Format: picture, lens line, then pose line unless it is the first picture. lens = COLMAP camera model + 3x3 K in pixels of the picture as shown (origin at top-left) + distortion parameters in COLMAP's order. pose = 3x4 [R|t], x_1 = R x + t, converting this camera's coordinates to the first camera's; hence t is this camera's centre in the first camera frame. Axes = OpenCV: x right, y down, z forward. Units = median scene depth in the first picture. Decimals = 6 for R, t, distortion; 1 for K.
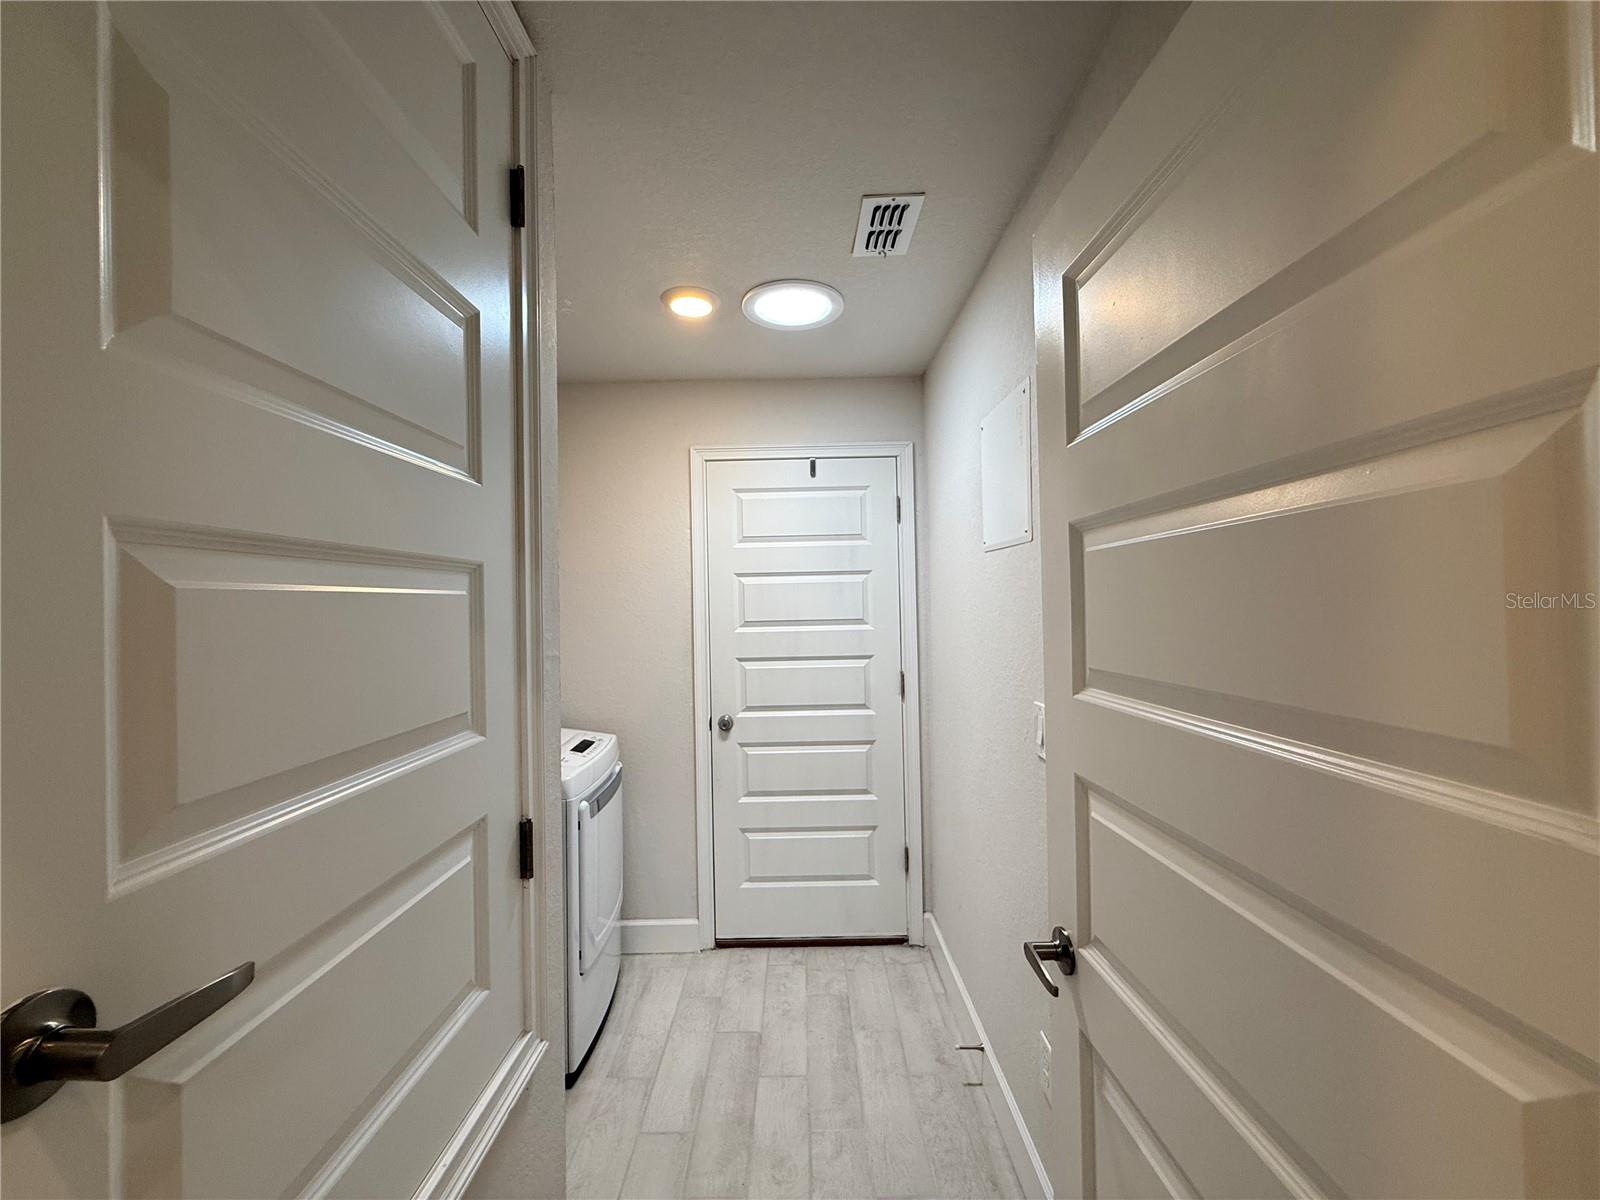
lens RADIAL K [[650.3, 0, 800.0], [0, 650.3, 600.0], [0, 0, 1]] dist [0.000342, -0.000092]
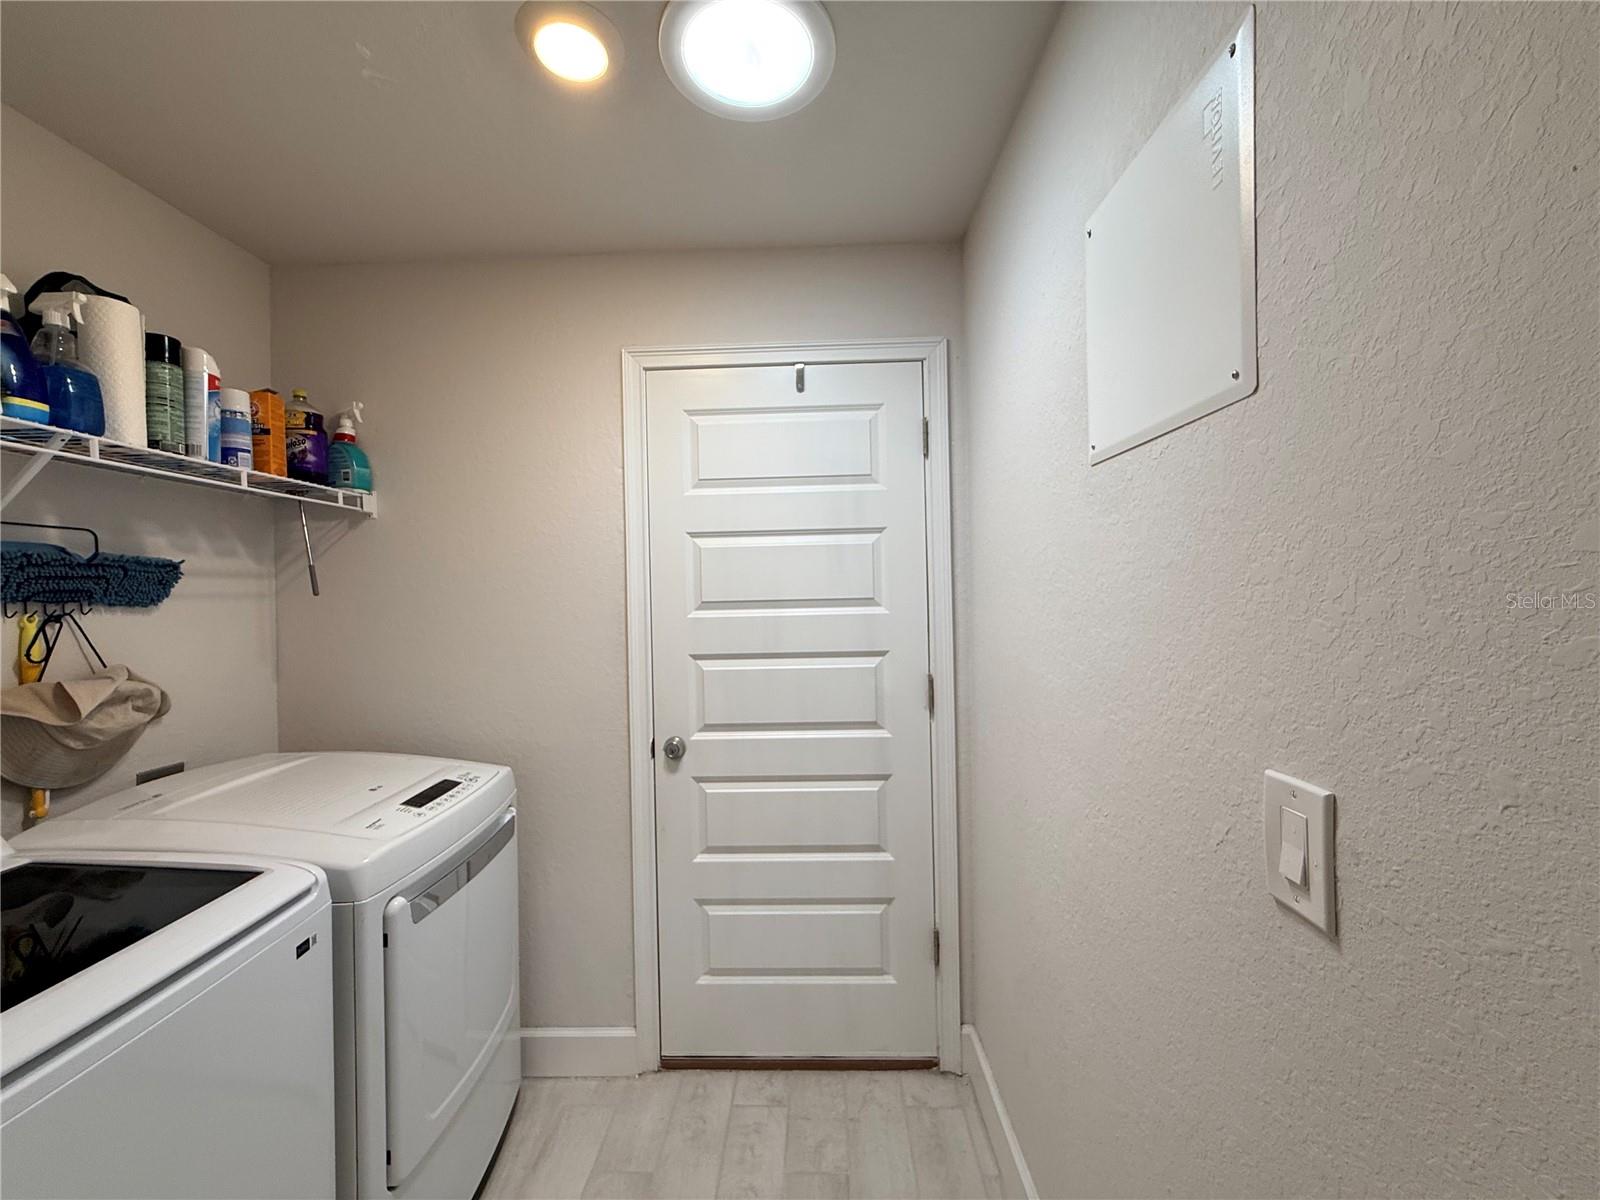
lens RADIAL K [[641.0, 0, 795.1], [0, 641.0, 598.3], [0, 0, 1]] dist [-0.000669, -0.000033]
pose [[0.999351, -0.000136, -0.036017, 0.038915], [0.000464, 0.999959, 0.009093, 0.023007], [0.036014, -0.009104, 0.999310, 0.321548]]
